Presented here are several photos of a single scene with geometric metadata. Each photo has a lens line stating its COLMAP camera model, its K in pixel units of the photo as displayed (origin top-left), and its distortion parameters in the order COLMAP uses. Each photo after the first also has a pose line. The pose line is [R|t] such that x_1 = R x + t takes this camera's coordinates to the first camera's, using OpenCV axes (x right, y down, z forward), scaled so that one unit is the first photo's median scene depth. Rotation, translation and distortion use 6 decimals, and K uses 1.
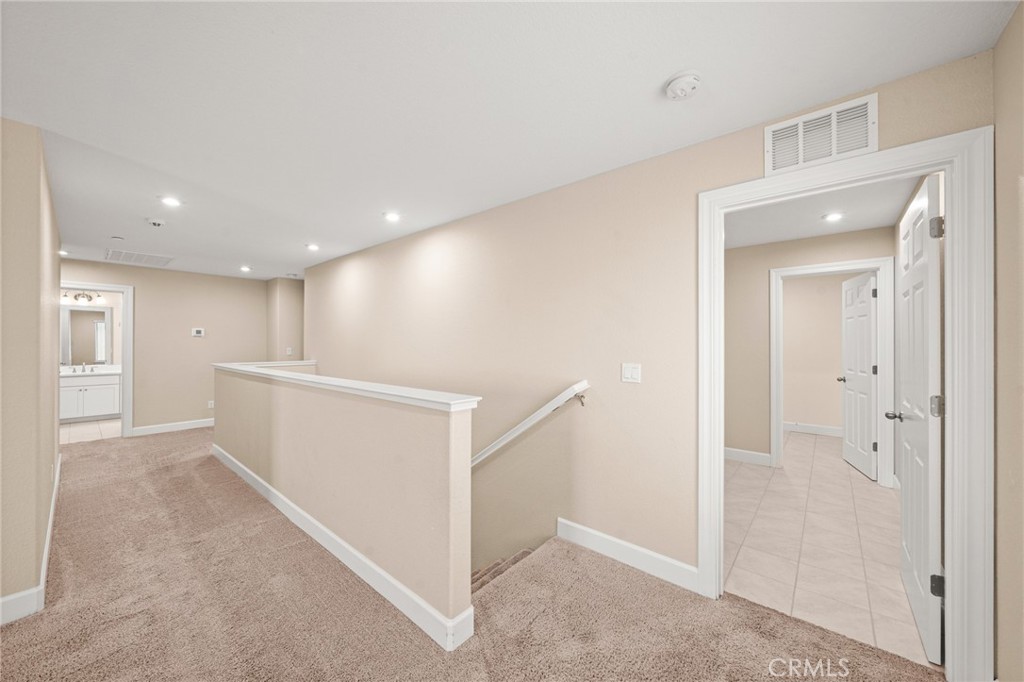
lens RADIAL K [[370.7, 0, 512.0], [0, 370.7, 341.0], [0, 0, 1]] dist [0.000232, 0.000099]
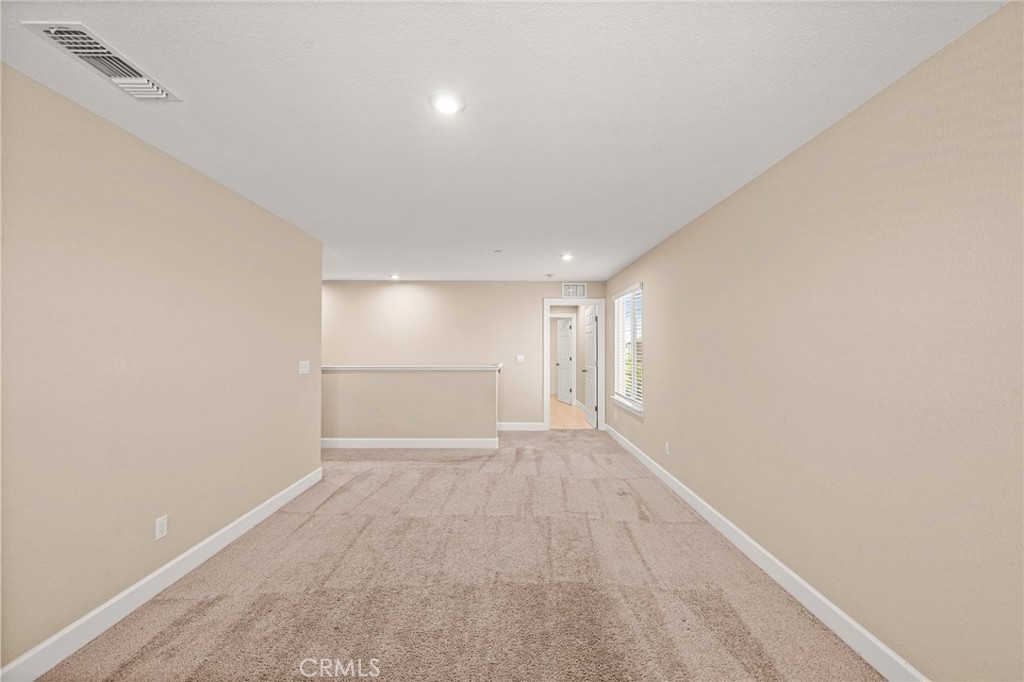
lens RADIAL K [[370.7, 0, 512.0], [0, 370.7, 341.0], [0, 0, 1]] dist [0.000232, 0.000099]
pose [[0.764999, 0.009642, 0.643959, -1.443596], [0.002791, 0.999829, -0.018286, 0.006922], [-0.644026, 0.015786, 0.764841, -1.002460]]
